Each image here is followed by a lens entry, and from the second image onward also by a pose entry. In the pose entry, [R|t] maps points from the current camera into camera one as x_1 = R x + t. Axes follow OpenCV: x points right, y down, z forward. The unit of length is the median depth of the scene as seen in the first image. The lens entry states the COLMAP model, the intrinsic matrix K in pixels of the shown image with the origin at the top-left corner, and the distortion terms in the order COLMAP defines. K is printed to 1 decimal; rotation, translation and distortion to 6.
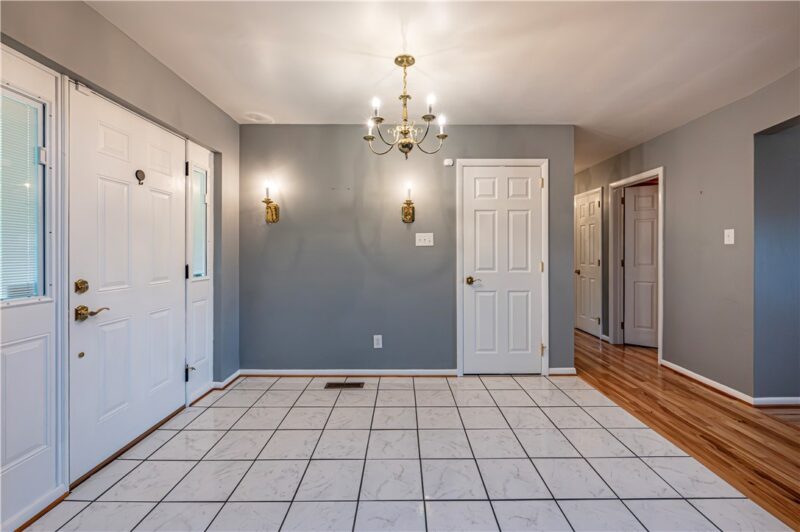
lens RADIAL K [[335.0, 0, 403.2], [0, 335.0, 251.4], [0, 0, 1]] dist [-0.000562, -0.000177]
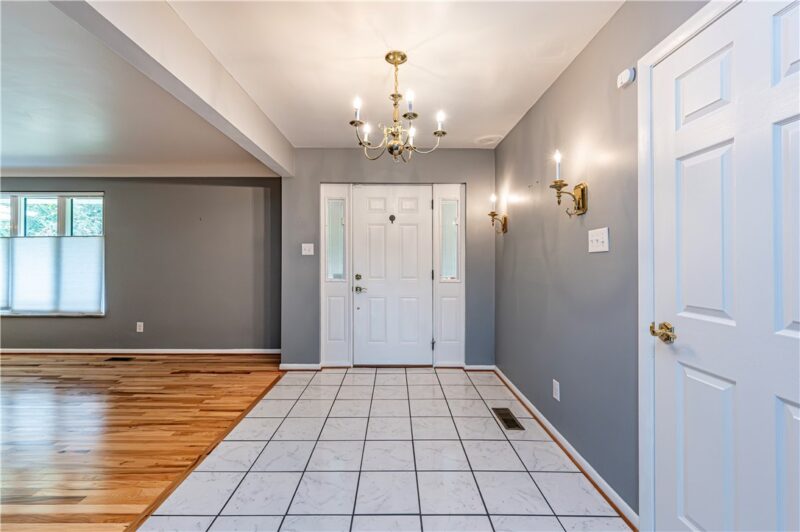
lens RADIAL K [[323.1, 0, 395.7], [0, 323.1, 260.6], [0, 0, 1]] dist [-0.000079, -0.000104]
pose [[-0.004002, 0.000321, -0.999992, 0.632542], [-0.002338, 0.999997, 0.000330, -0.001229], [0.999989, 0.002339, -0.004001, 0.698585]]
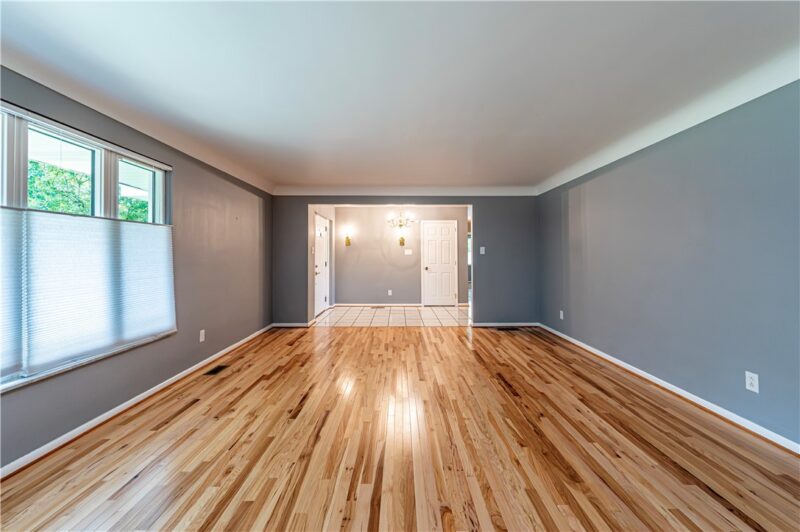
lens RADIAL K [[323.1, 0, 395.7], [0, 323.1, 260.6], [0, 0, 1]] dist [-0.000079, -0.000104]
pose [[0.999858, -0.000812, -0.016822, 0.008274], [0.001061, 0.999890, 0.014816, -0.008736], [0.016808, -0.014832, 0.999749, -1.517747]]
